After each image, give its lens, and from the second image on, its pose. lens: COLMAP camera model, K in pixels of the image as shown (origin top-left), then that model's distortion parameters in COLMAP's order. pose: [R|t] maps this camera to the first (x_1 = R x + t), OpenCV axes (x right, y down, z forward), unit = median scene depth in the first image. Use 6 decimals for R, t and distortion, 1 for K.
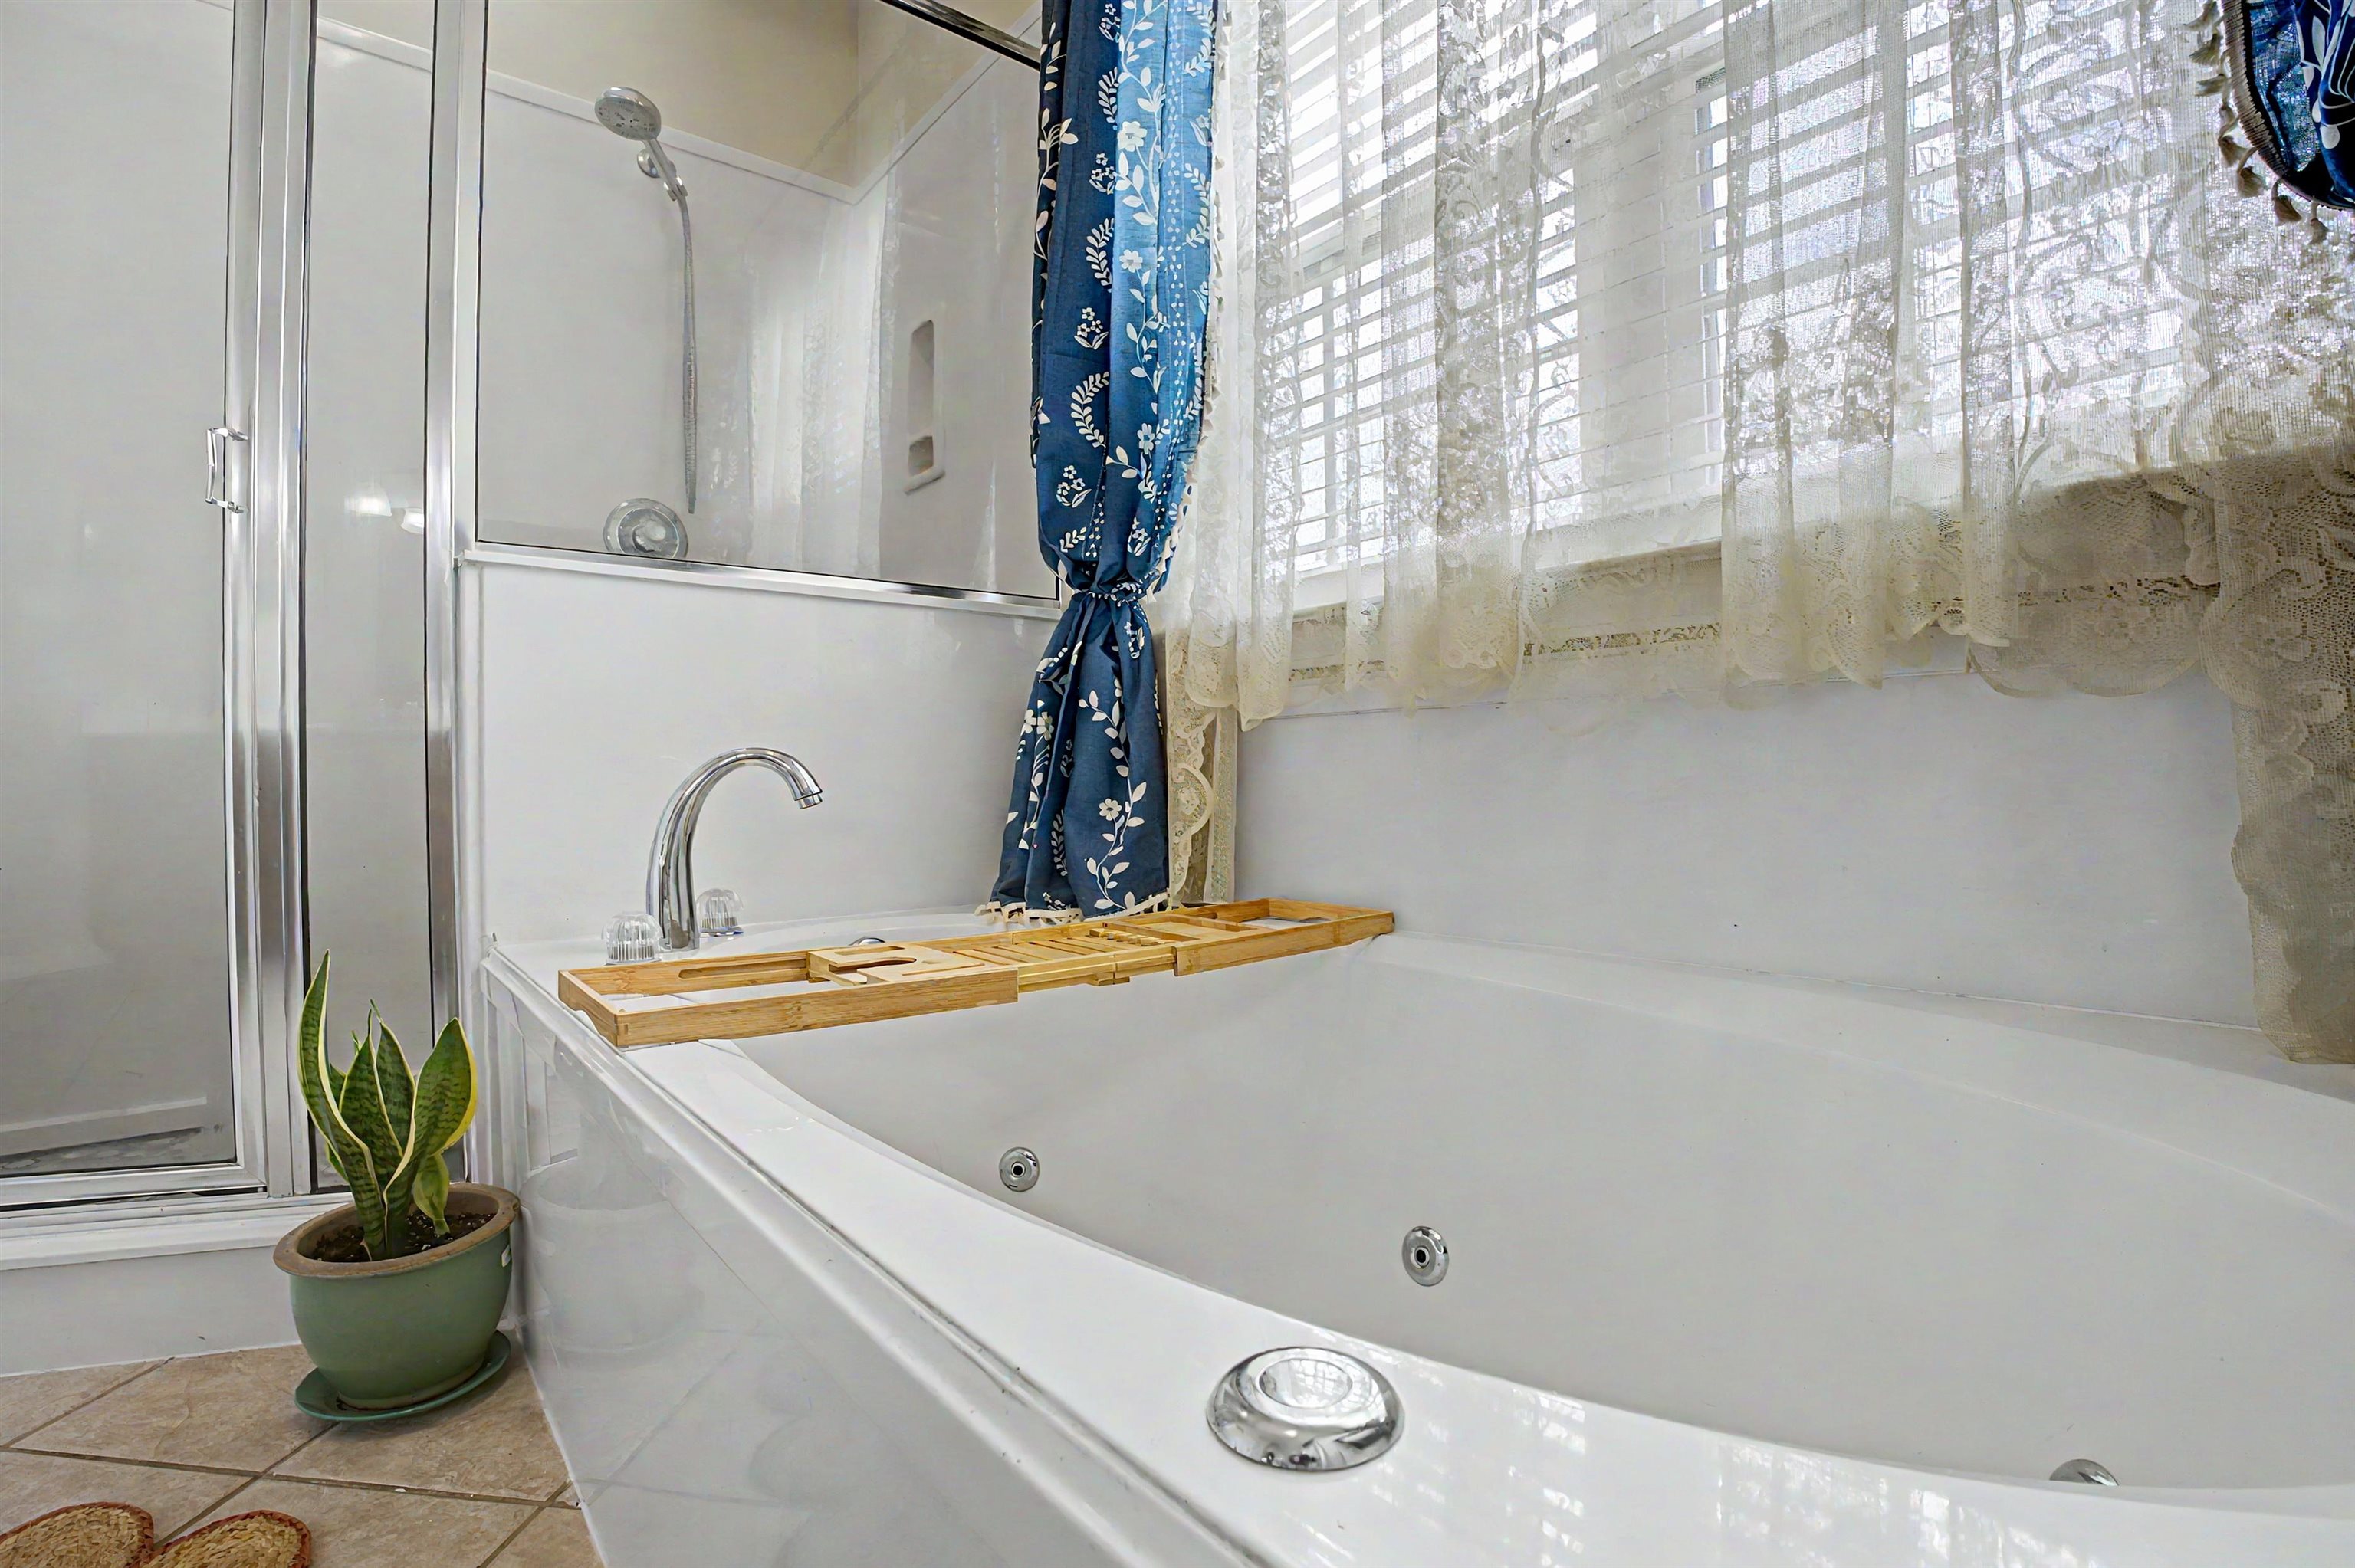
lens RADIAL K [[1097.1, 0, 1188.0], [0, 1097.1, 786.1], [0, 0, 1]] dist [-0.067543, 0.016150]
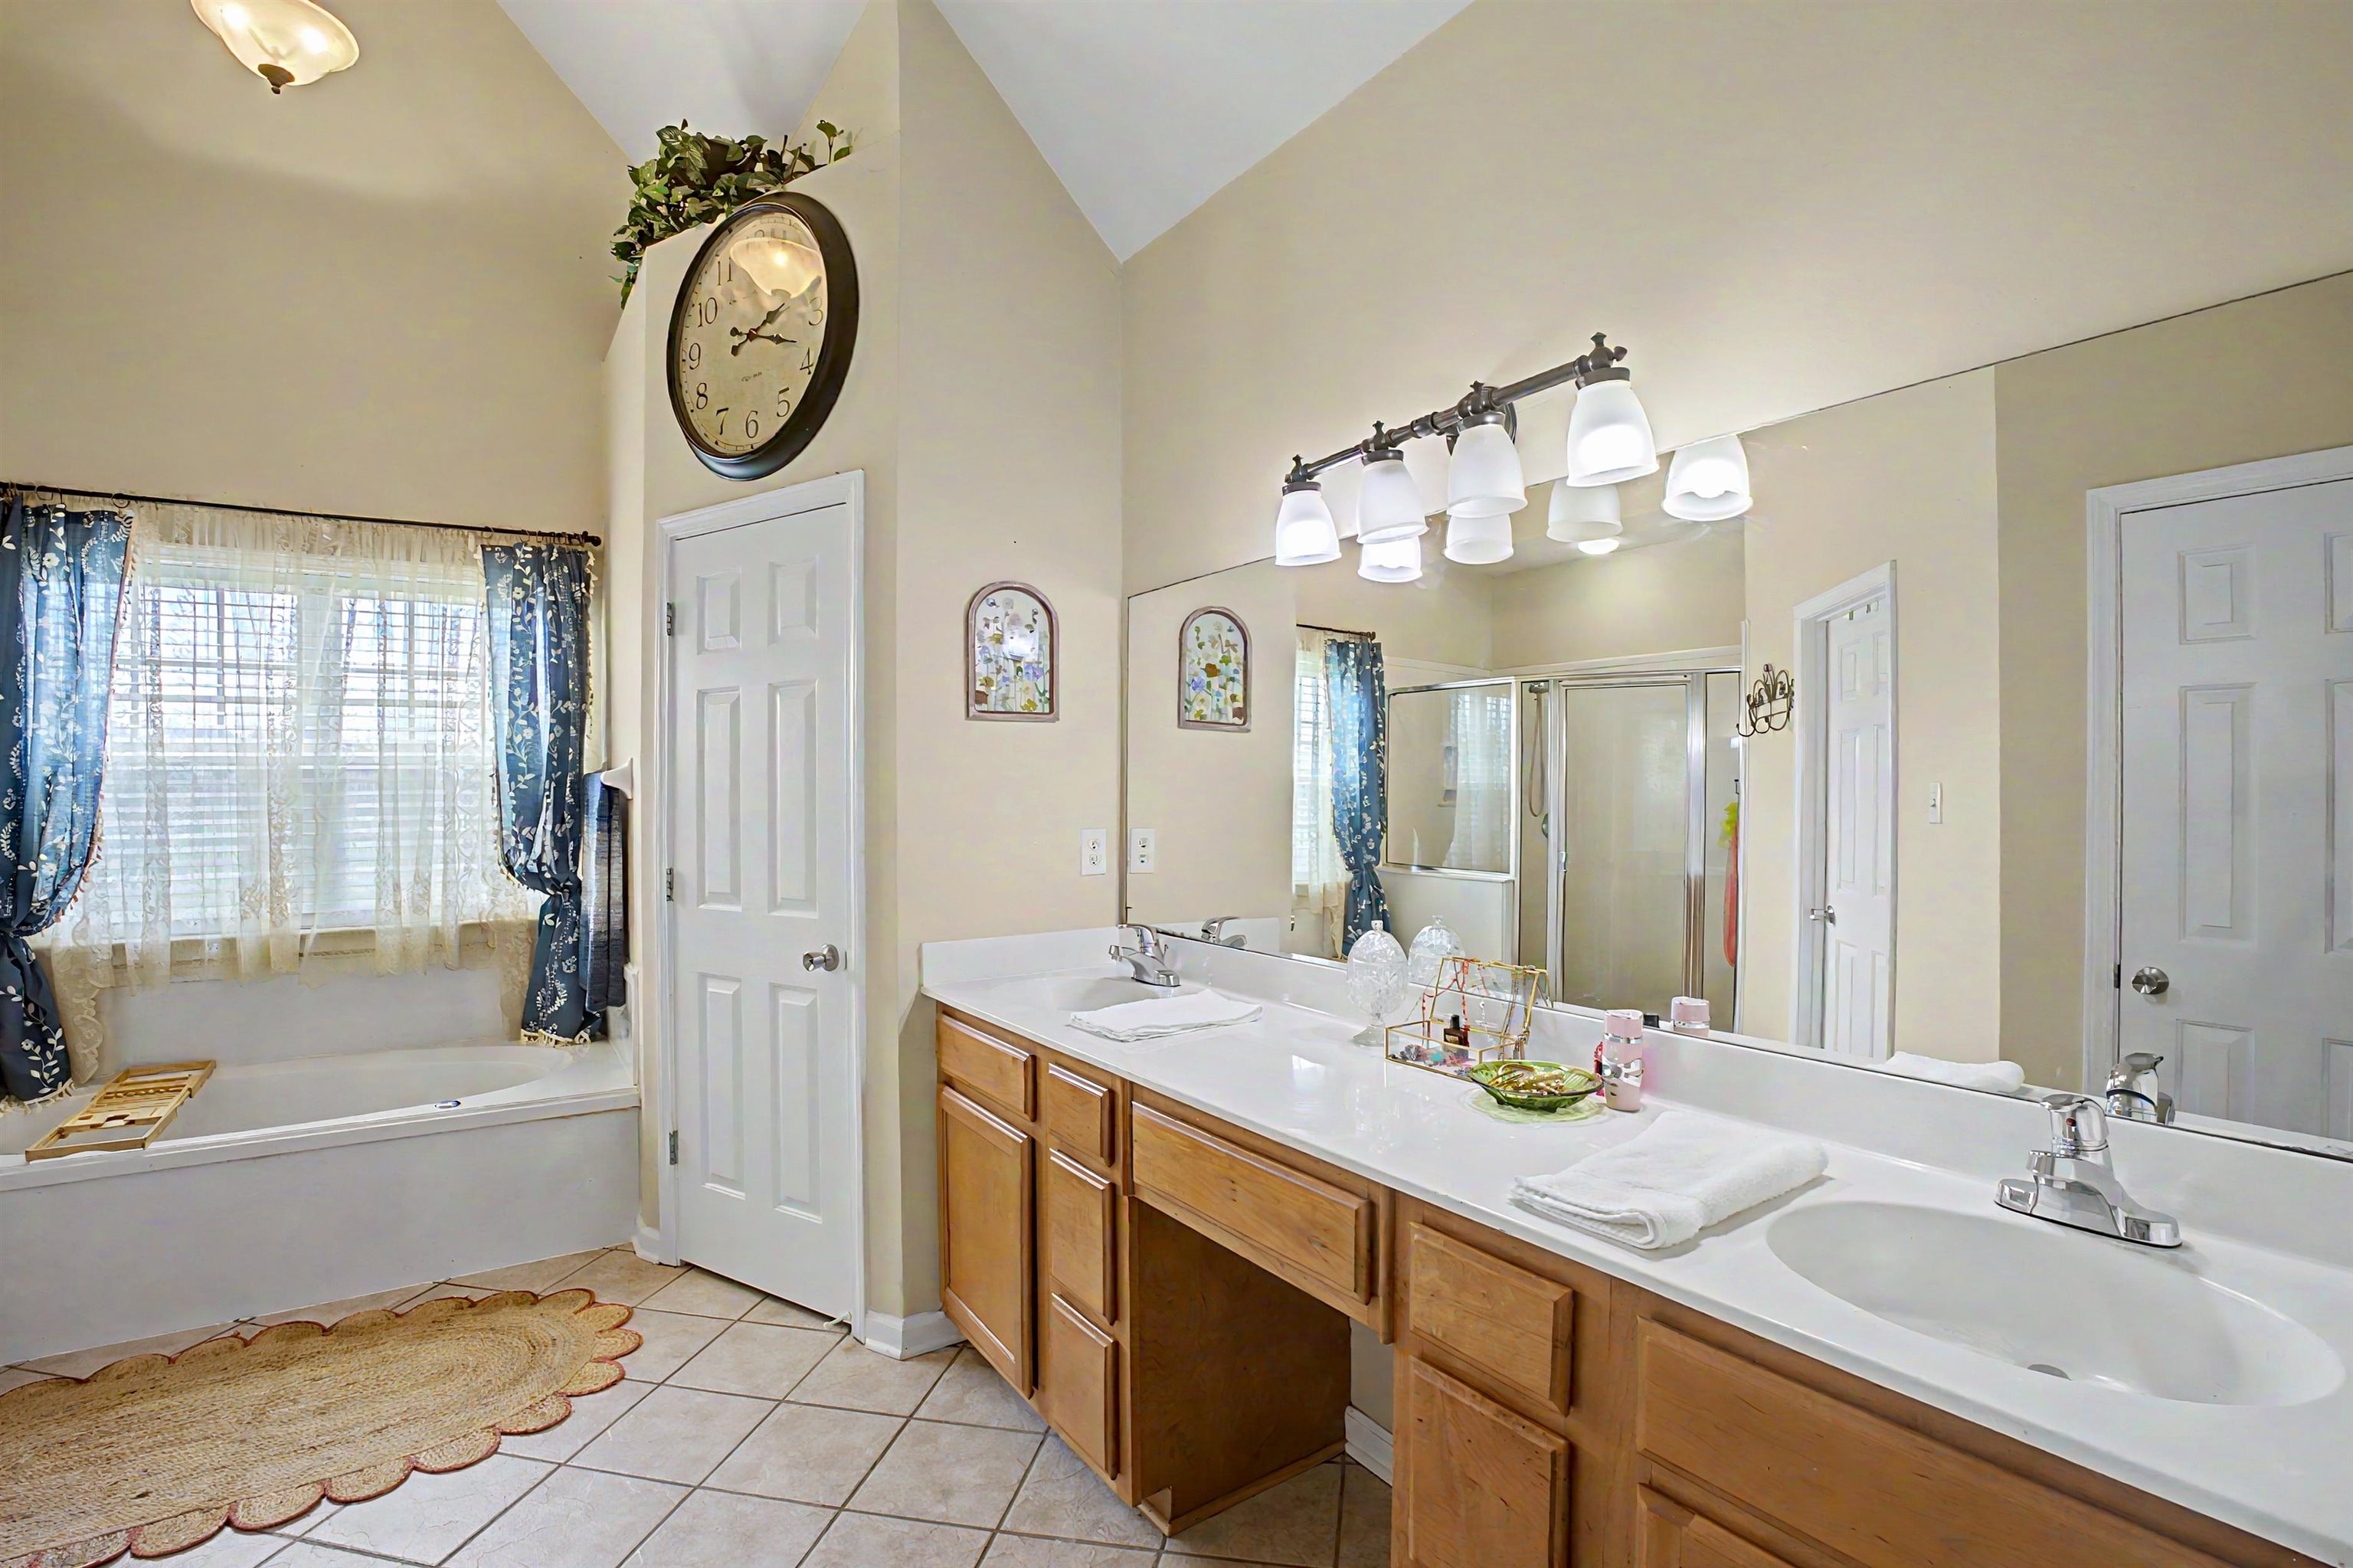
lens RADIAL K [[1096.4, 0, 1187.0], [0, 1096.4, 786.1], [0, 0, 1]] dist [-0.067543, 0.016150]
pose [[0.086005, 0.008912, 0.996255, -1.759499], [0.008410, 0.999918, -0.009671, -0.413254], [-0.996259, 0.009210, 0.085923, -1.267463]]
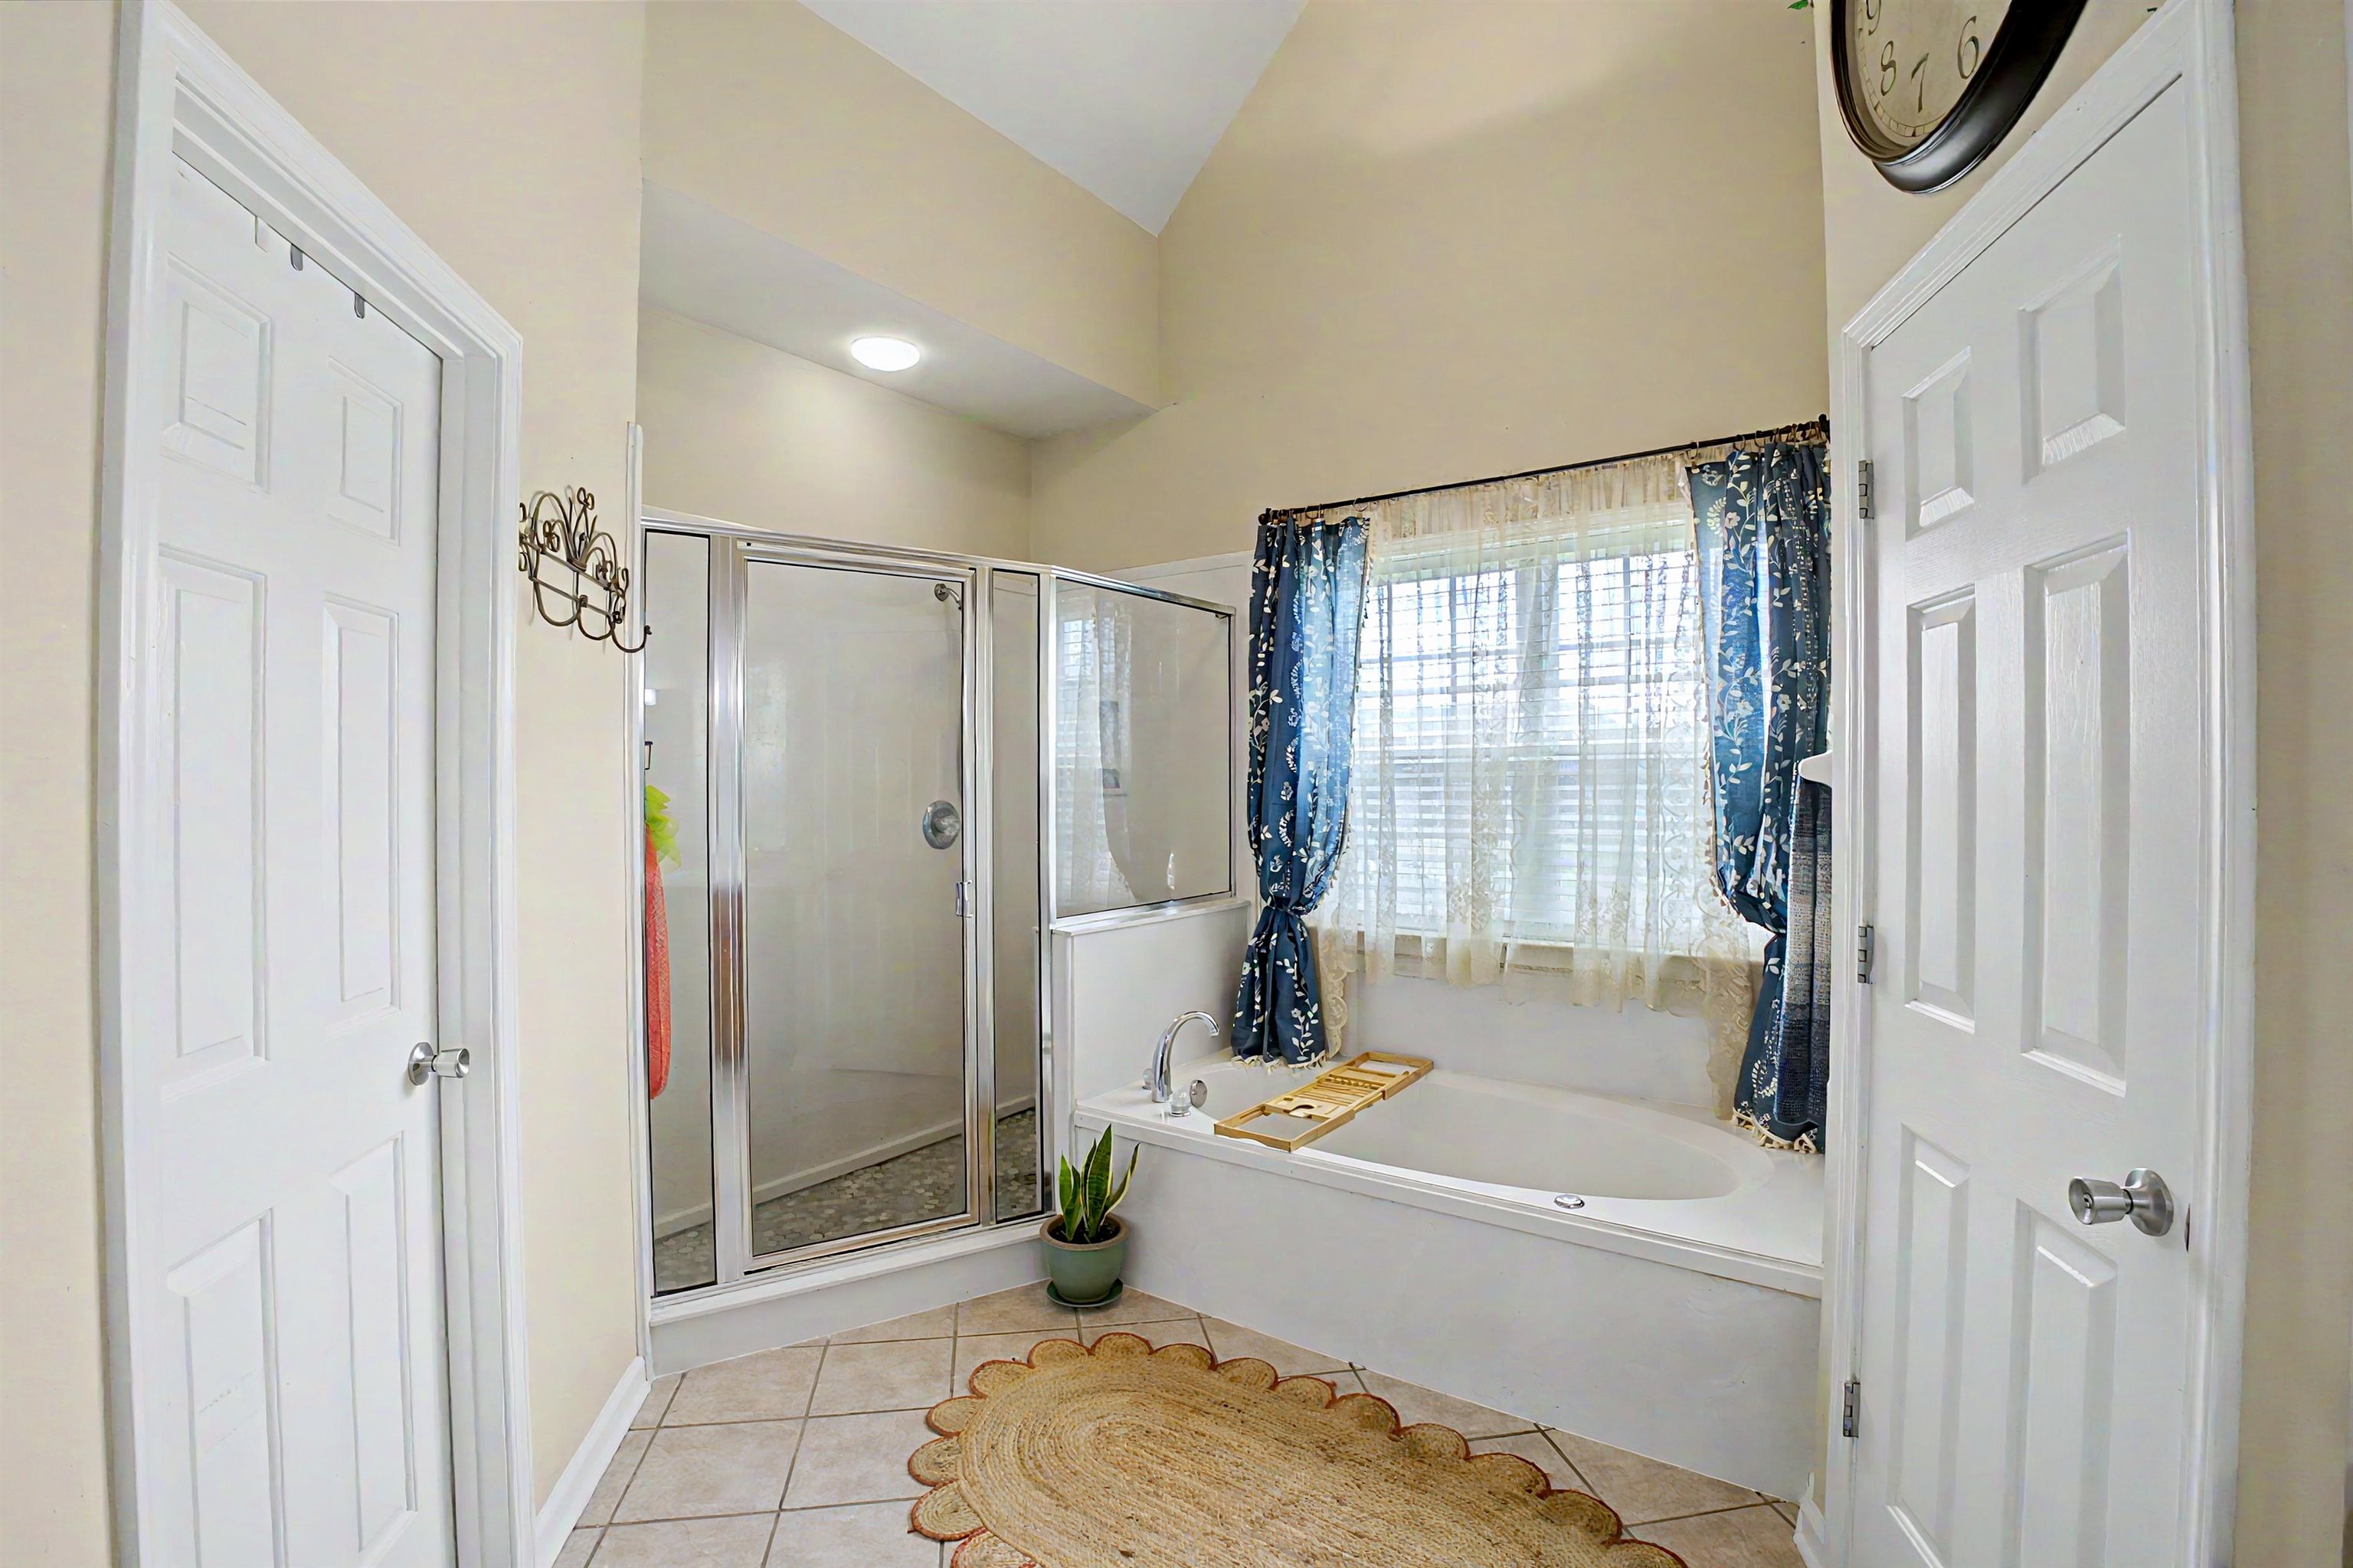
lens RADIAL K [[1082.1, 0, 1176.5], [0, 1082.1, 784.0], [0, 0, 1]] dist [-0.070629, 0.016120]
pose [[0.964153, 0.006872, 0.265258, -0.880882], [-0.005948, 0.999973, -0.004285, -0.429425], [-0.265280, 0.002554, 0.964168, -1.028424]]
